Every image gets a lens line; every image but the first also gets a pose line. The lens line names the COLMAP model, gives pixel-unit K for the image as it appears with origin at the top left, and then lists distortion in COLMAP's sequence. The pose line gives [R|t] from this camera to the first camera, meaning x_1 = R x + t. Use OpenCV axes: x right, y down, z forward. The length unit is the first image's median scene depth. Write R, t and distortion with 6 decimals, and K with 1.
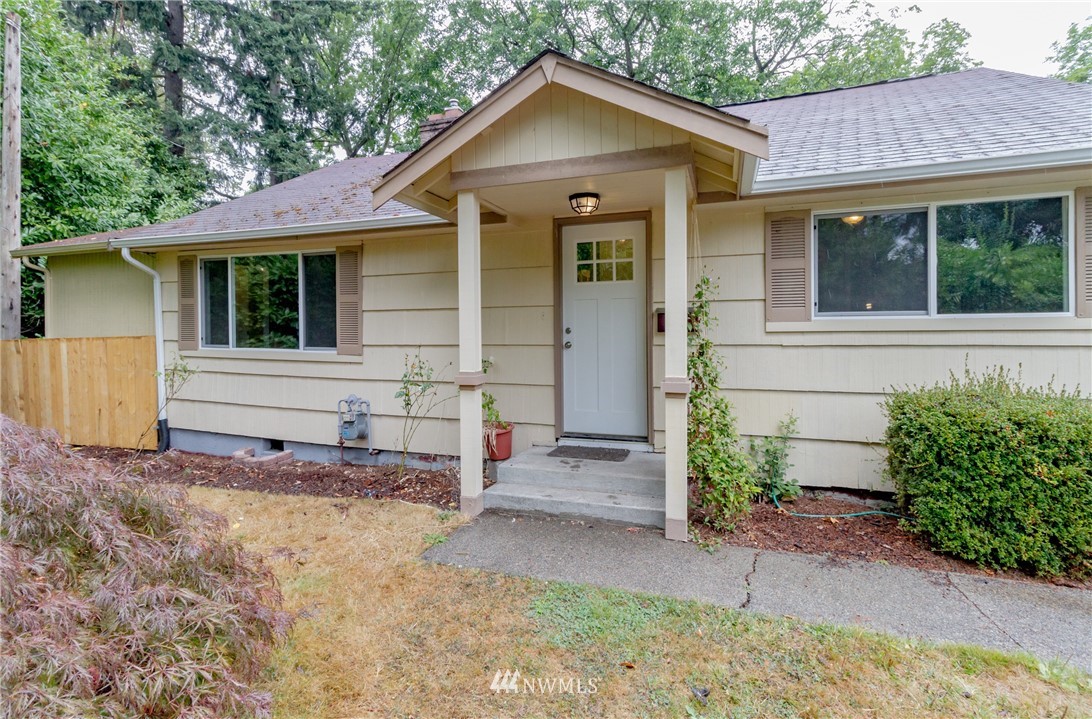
lens RADIAL K [[512.4, 0, 529.2], [0, 512.4, 342.1], [0, 0, 1]] dist [0.000753, -0.000379]
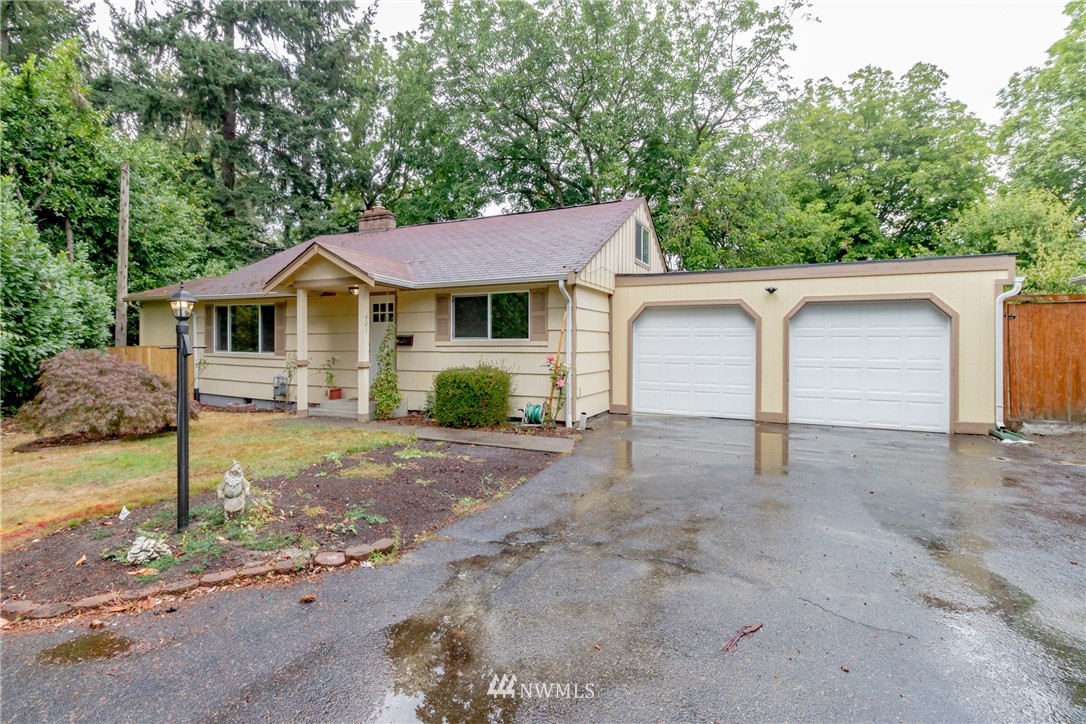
lens RADIAL K [[509.5, 0, 544.3], [0, 509.5, 356.9], [0, 0, 1]] dist [0.000753, -0.000379]
pose [[0.996806, 0.014350, -0.078560, 0.588334], [-0.014654, 0.999887, -0.003291, 0.015329], [0.078504, 0.004431, 0.996904, -0.644556]]
